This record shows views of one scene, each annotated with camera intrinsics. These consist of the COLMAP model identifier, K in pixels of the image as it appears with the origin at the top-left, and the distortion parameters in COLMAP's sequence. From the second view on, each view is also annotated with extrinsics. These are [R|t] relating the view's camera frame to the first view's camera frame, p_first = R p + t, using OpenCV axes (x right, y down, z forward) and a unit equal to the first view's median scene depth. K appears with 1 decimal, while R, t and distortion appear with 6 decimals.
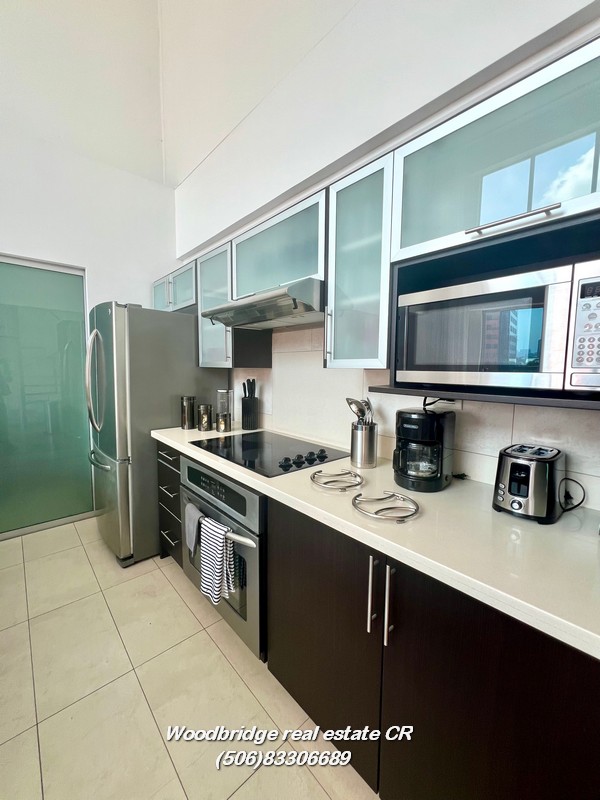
lens RADIAL K [[320.2, 0, 301.1], [0, 320.2, 397.0], [0, 0, 1]] dist [-0.003021, 0.000456]
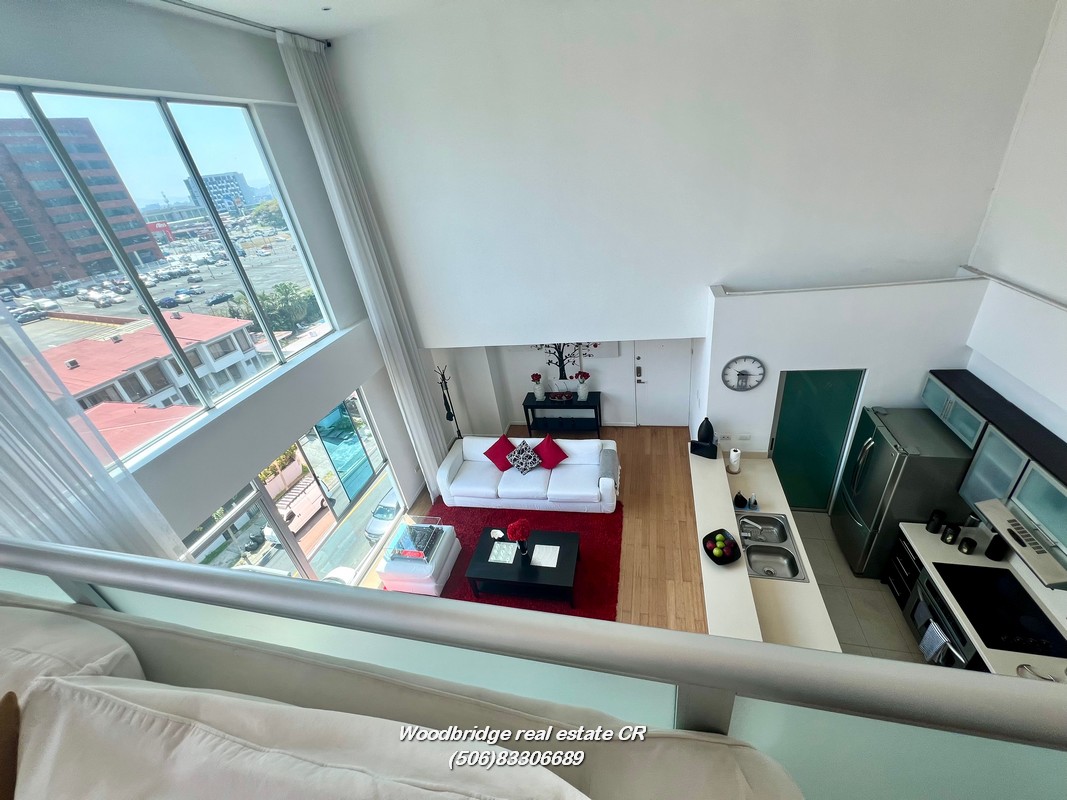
lens RADIAL K [[427.5, 0, 528.2], [0, 427.5, 396.7], [0, 0, 1]] dist [-0.004024, 0.001688]
pose [[0.541641, 0.329728, -0.773243, -0.067238], [0.075193, 0.897167, 0.435244, -1.520574], [0.837240, -0.293888, 0.461149, -1.283294]]
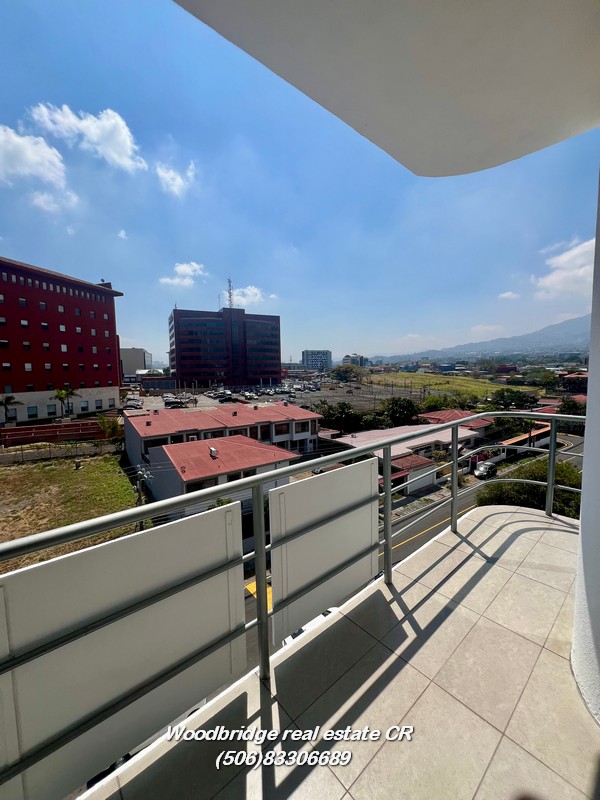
lens RADIAL K [[320.2, 0, 301.6], [0, 320.2, 401.7], [0, 0, 1]] dist [-0.003021, 0.000456]
pose [[-0.038842, 0.086967, -0.995454, -0.938443], [-0.074074, 0.993214, 0.089662, 0.201893], [0.996496, 0.077220, -0.032137, -2.912035]]
